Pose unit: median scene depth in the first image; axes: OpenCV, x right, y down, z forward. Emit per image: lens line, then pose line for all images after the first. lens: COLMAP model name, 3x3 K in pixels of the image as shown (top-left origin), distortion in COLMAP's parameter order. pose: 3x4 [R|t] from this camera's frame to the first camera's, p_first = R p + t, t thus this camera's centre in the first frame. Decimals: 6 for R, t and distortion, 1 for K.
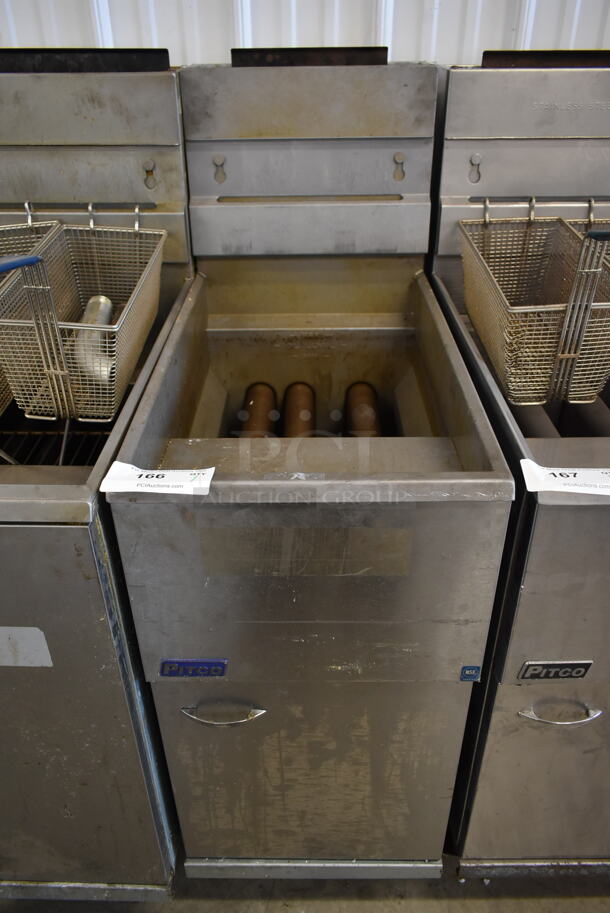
lens RADIAL K [[718.9, 0, 307.2], [0, 718.9, 452.7], [0, 0, 1]] dist [-0.016685, 0.008937]
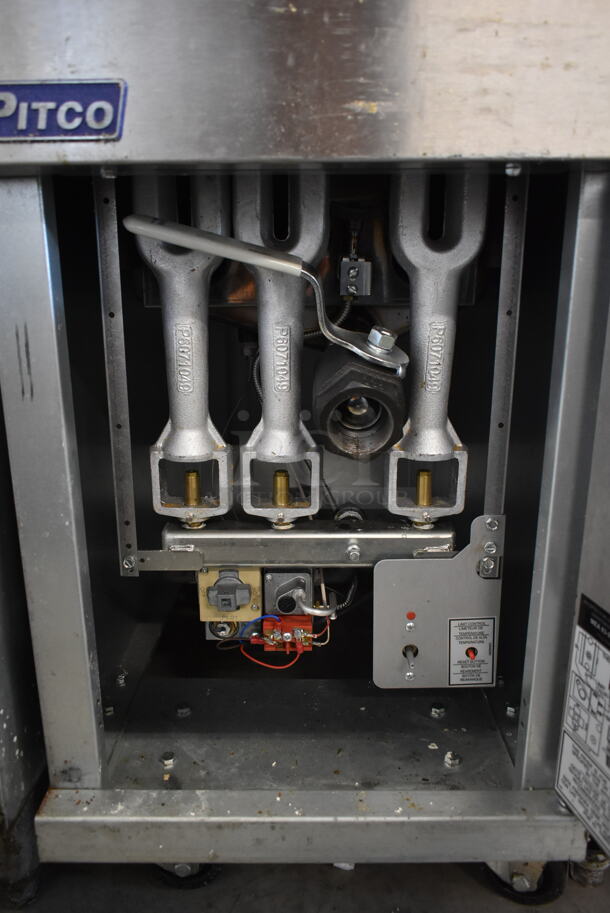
lens RADIAL K [[718.9, 0, 298.8], [0, 718.9, 454.5], [0, 0, 1]] dist [-0.016685, 0.008937]
pose [[0.999991, 0.003086, 0.002948, -0.002168], [-0.002061, 0.954061, -0.299606, 0.482836], [-0.003737, 0.299597, 0.954058, 0.478312]]
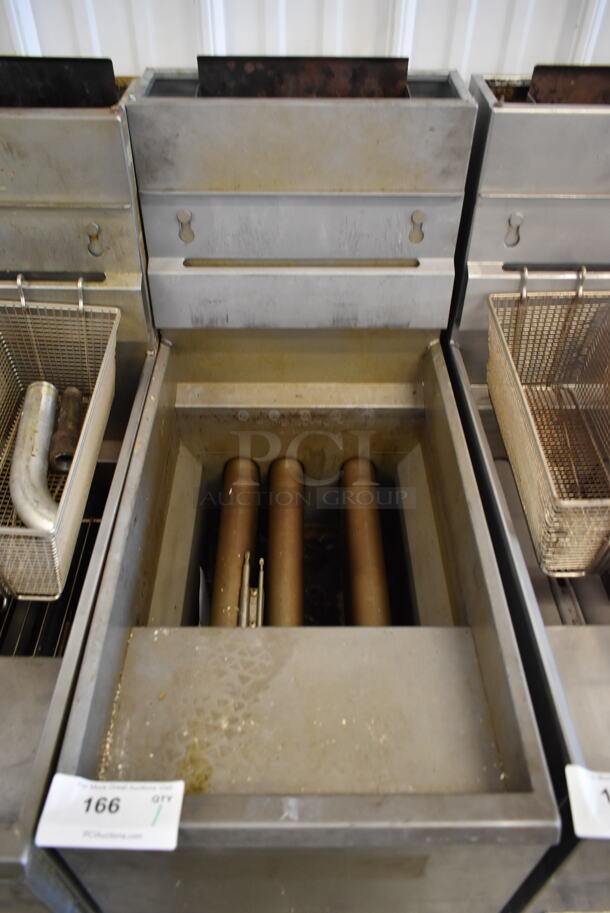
lens RADIAL K [[718.9, 0, 308.0], [0, 718.9, 455.1], [0, 0, 1]] dist [-0.016685, 0.008937]
pose [[0.999644, 0.005648, 0.026059, -0.009385], [-0.010886, 0.978593, 0.205516, -0.326803], [-0.024341, -0.205726, 0.978307, 0.197169]]
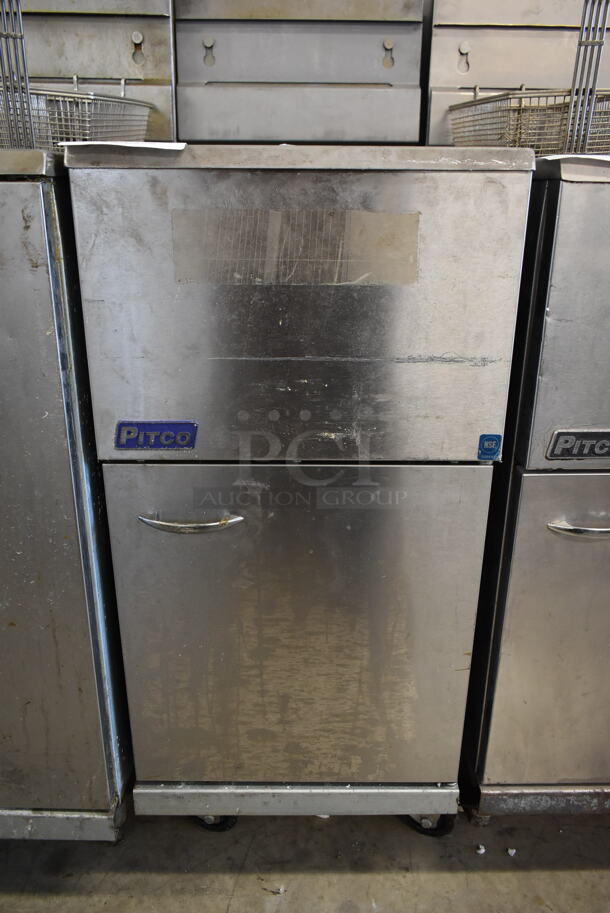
lens RADIAL K [[718.9, 0, 306.5], [0, 718.9, 453.4], [0, 0, 1]] dist [-0.016685, 0.008937]
pose [[0.999646, 0.011807, 0.023827, -0.004007], [-0.006582, 0.978007, -0.208470, 0.370770], [-0.025765, 0.208239, 0.977738, 0.144631]]
